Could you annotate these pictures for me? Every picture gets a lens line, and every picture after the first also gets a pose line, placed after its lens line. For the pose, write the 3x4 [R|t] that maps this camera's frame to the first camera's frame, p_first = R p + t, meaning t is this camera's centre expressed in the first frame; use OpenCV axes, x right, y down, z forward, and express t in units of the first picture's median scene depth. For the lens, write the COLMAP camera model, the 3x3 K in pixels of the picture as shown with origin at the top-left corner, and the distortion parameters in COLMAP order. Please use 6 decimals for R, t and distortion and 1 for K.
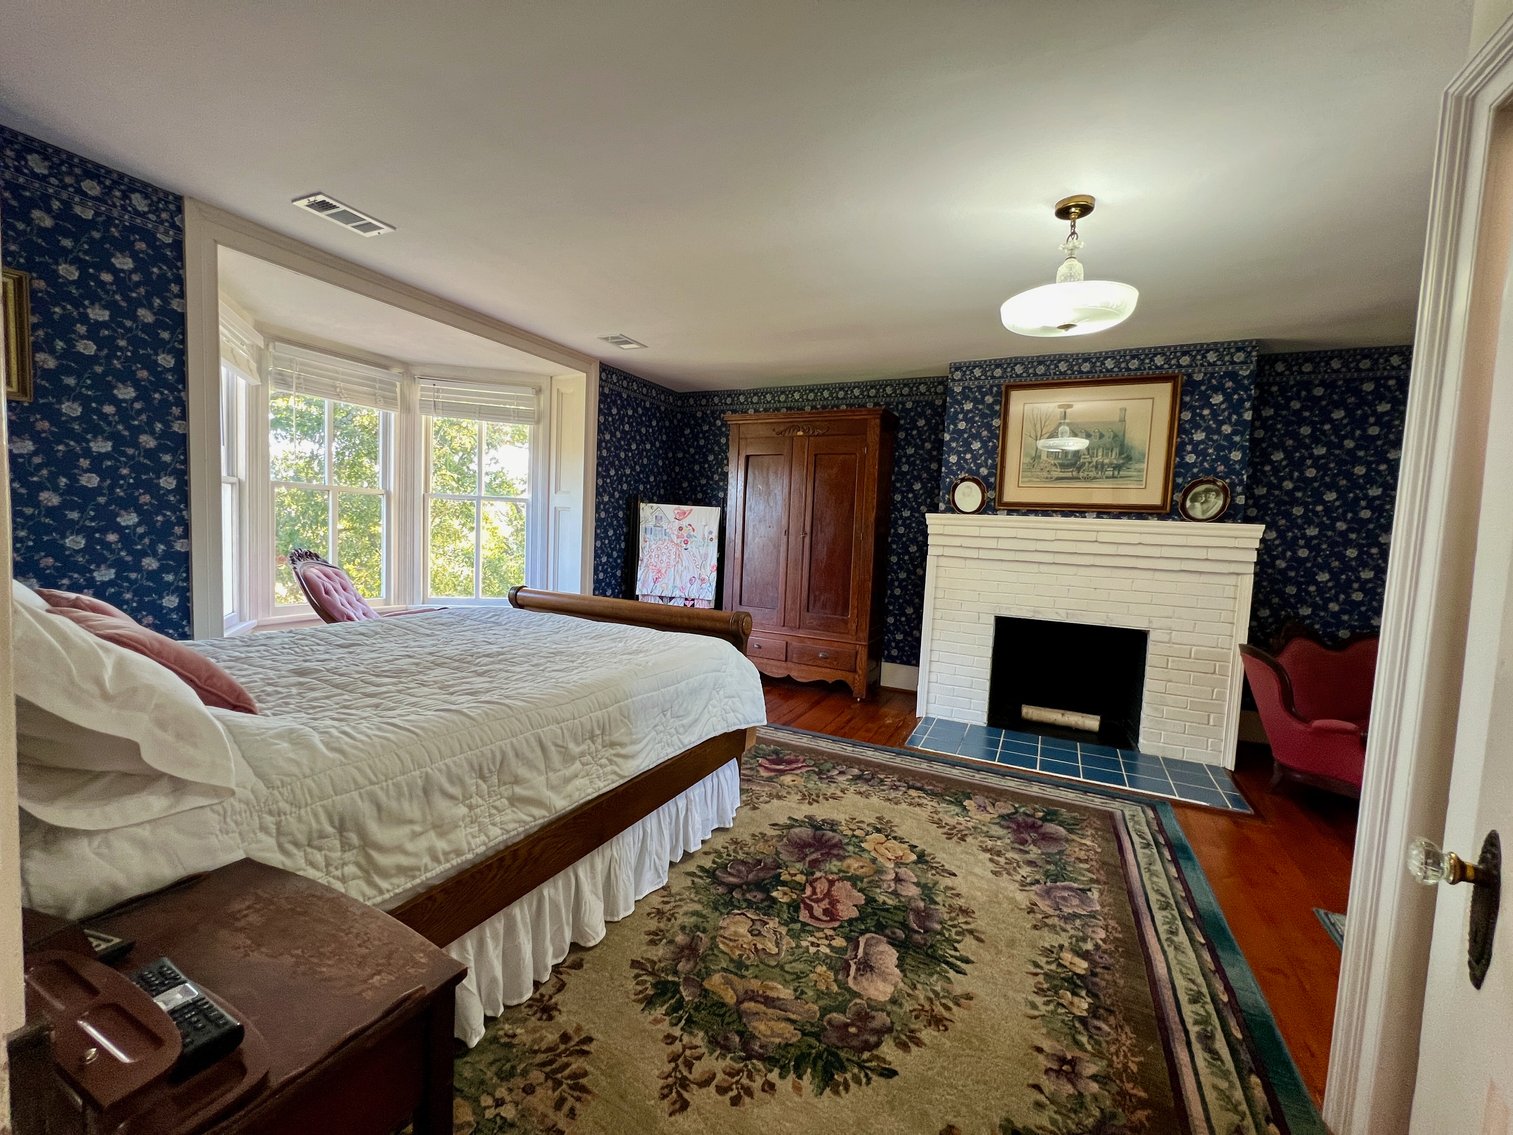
lens RADIAL K [[607.5, 0, 755.1], [0, 607.5, 564.8], [0, 0, 1]] dist [-0.001101, -0.000129]
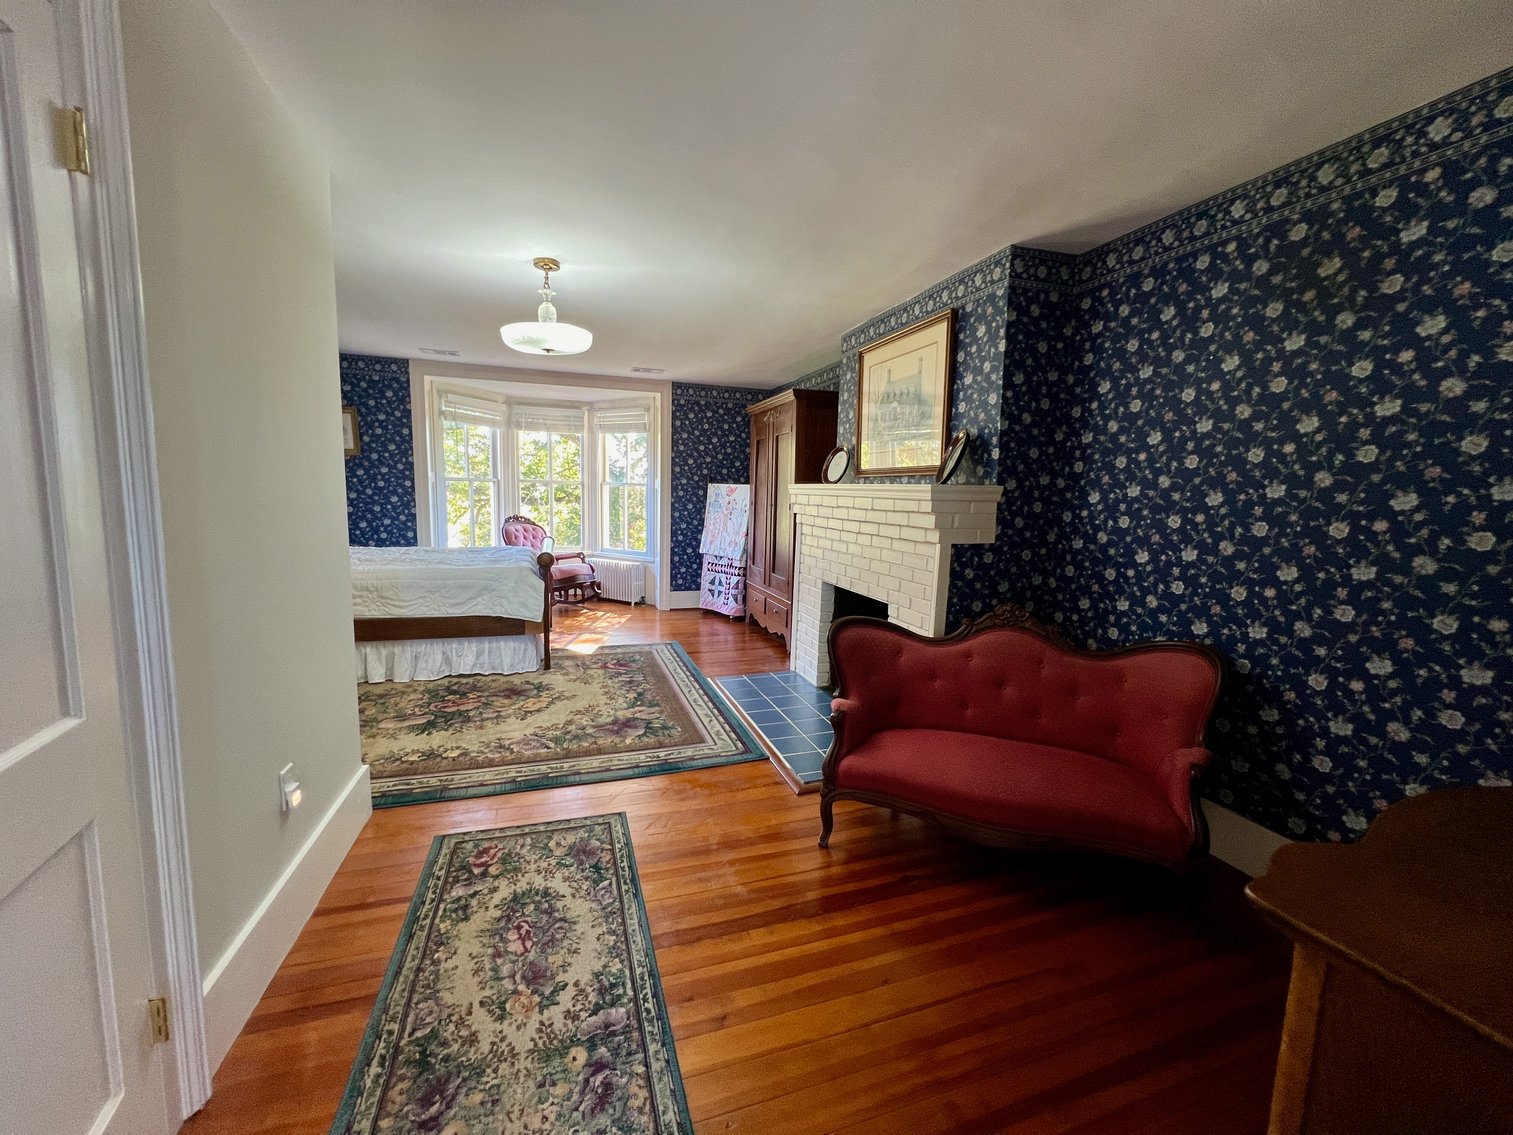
lens RADIAL K [[601.5, 0, 756.1], [0, 601.5, 566.6], [0, 0, 1]] dist [-0.002289, -0.000093]
pose [[0.705177, 0.061660, -0.706345, 1.534635], [-0.038358, 0.998070, 0.048831, 0.019005], [0.707993, -0.007340, 0.706182, 0.289889]]
